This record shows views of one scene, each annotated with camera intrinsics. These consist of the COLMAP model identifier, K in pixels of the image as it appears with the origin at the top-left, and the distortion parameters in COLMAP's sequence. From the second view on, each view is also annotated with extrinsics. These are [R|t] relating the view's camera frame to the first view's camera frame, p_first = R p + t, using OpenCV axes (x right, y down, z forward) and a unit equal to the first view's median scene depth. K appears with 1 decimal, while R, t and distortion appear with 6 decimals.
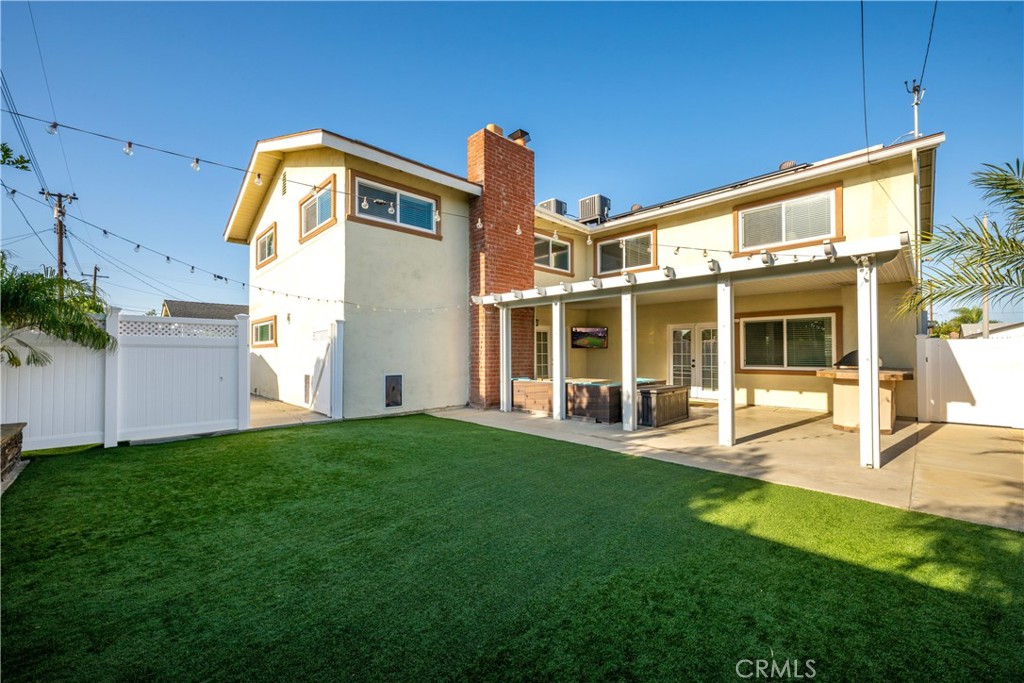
lens RADIAL K [[414.4, 0, 512.0], [0, 414.4, 334.5], [0, 0, 1]] dist [0.000284, -0.000052]
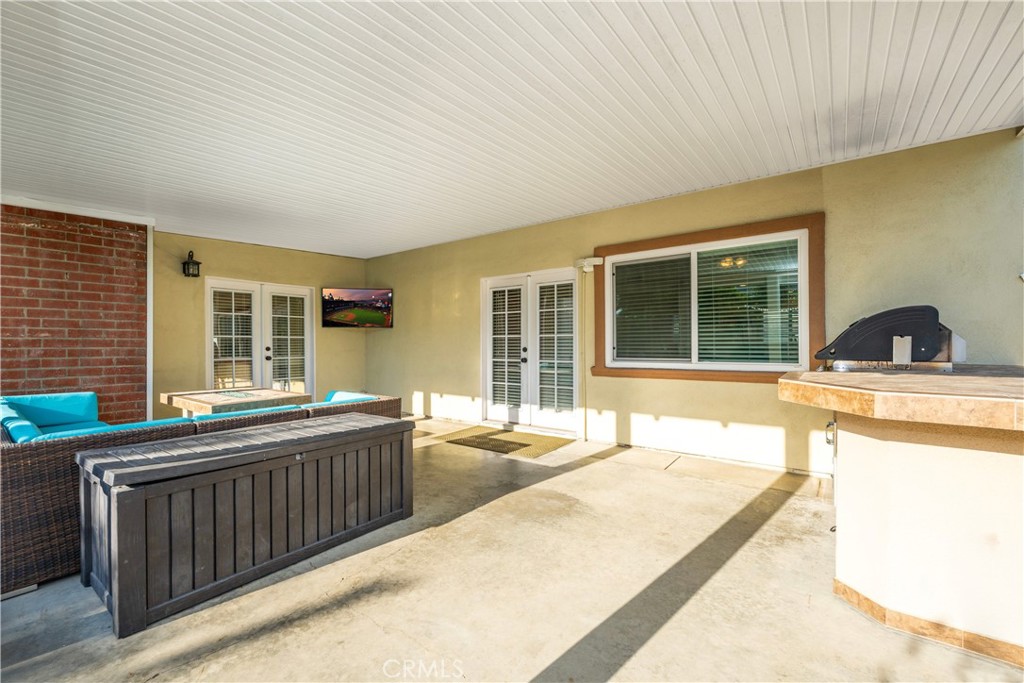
lens RADIAL K [[414.4, 0, 512.0], [0, 414.4, 334.5], [0, 0, 1]] dist [0.000284, -0.000052]
pose [[0.990941, -0.003716, 0.134248, 0.391193], [0.000426, 0.999699, 0.024528, 0.036497], [-0.134299, -0.024248, 0.990644, 0.565035]]
